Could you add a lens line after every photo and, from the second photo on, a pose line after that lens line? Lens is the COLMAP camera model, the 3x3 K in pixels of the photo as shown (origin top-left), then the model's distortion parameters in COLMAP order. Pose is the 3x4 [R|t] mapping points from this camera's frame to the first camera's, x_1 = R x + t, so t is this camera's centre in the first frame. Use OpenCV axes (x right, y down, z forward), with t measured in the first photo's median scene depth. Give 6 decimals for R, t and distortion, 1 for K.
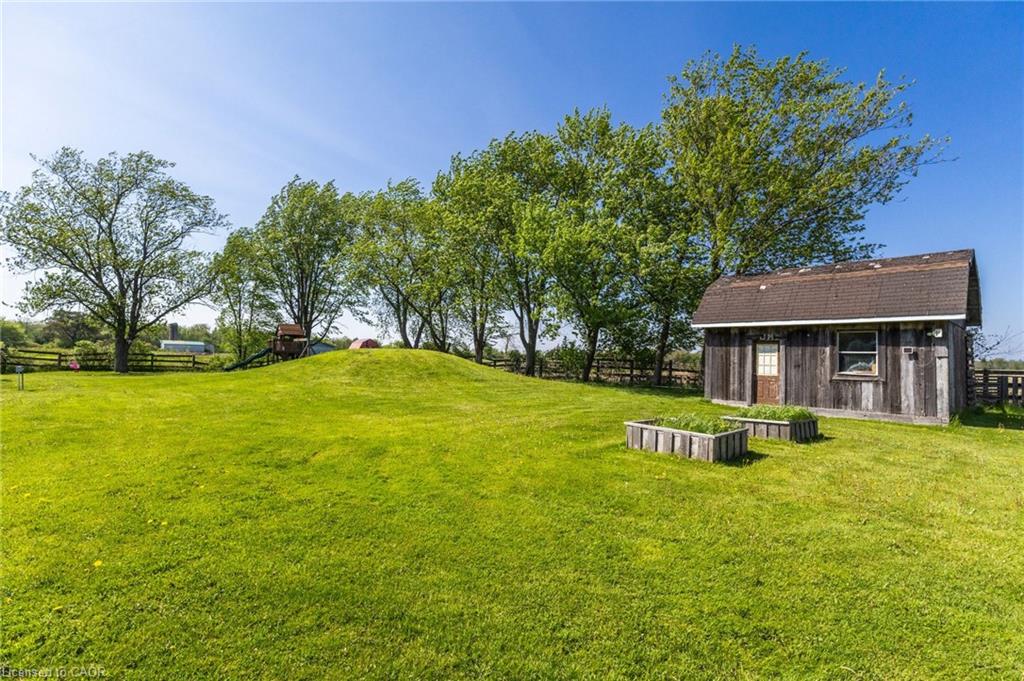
lens RADIAL K [[494.1, 0, 513.7], [0, 494.1, 340.6], [0, 0, 1]] dist [-0.001460, -0.000197]
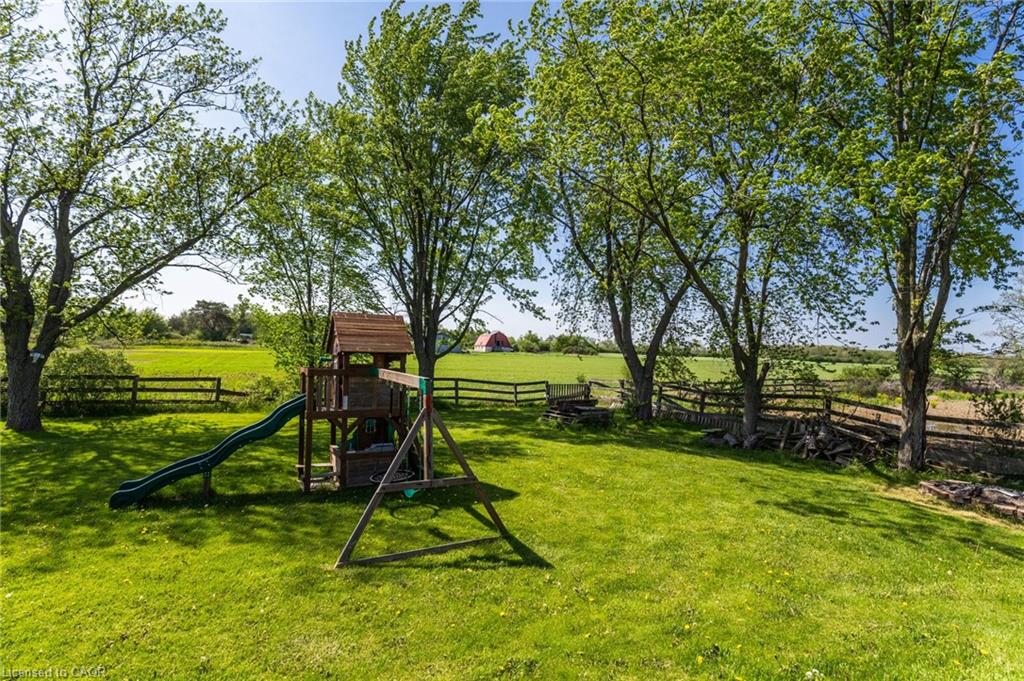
lens RADIAL K [[494.1, 0, 511.8], [0, 494.1, 338.6], [0, 0, 1]] dist [-0.001460, -0.000197]
pose [[0.976208, 0.007630, -0.216700, -0.226997], [-0.004828, 0.999898, 0.013456, -0.016247], [0.216780, -0.012089, 0.976146, 0.524740]]
